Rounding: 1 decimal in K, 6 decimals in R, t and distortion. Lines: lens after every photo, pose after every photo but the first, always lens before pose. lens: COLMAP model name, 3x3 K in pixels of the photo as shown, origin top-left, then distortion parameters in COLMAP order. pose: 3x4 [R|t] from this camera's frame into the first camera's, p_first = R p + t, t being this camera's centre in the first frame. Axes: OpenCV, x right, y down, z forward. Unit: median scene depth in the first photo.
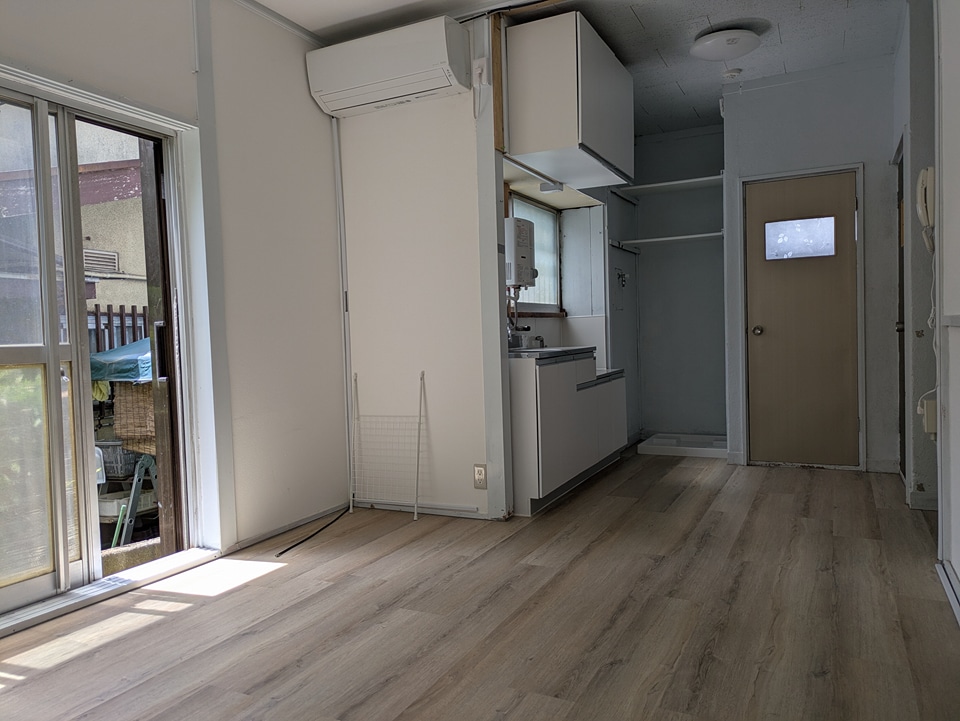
lens RADIAL K [[710.7, 0, 461.9], [0, 710.7, 359.5], [0, 0, 1]] dist [0.062598, -0.072066]
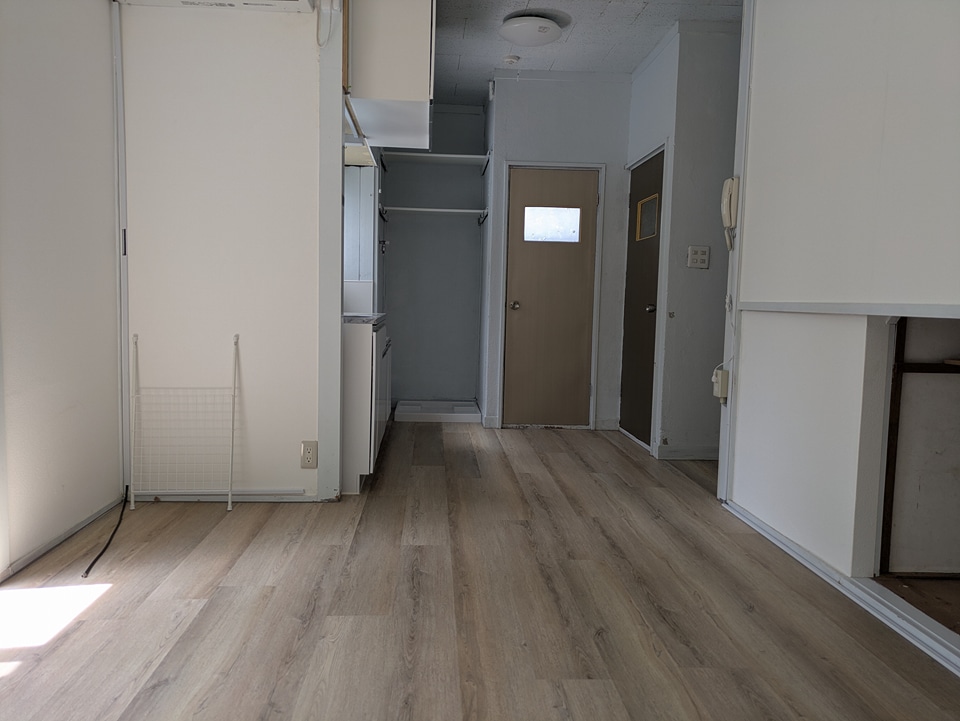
lens RADIAL K [[709.3, 0, 466.0], [0, 709.3, 355.6], [0, 0, 1]] dist [0.058757, -0.058395]
pose [[0.862568, 0.012164, 0.505795, -0.307222], [-0.033580, 0.998883, 0.033245, 0.004790], [-0.504826, -0.045661, 0.862013, 0.163484]]
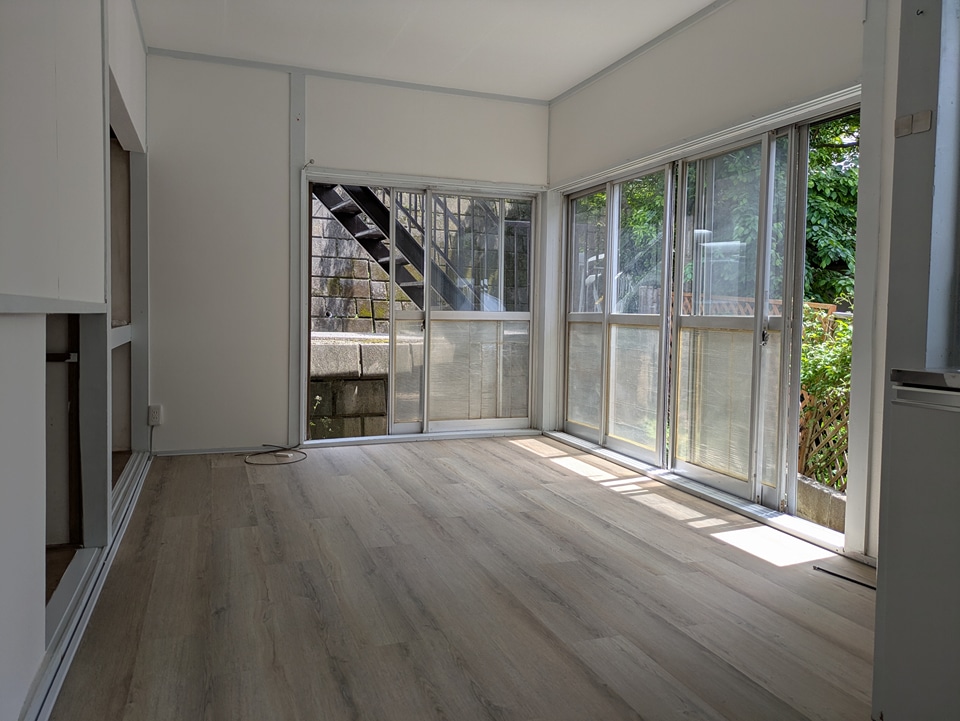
lens RADIAL K [[707.3, 0, 472.6], [0, 707.3, 355.0], [0, 0, 1]] dist [0.051209, -0.043114]
pose [[-0.672990, 0.059039, -0.737292, 0.665792], [-0.023527, 0.994596, 0.101118, -0.061982], [0.739278, 0.085398, -0.667964, 1.292674]]
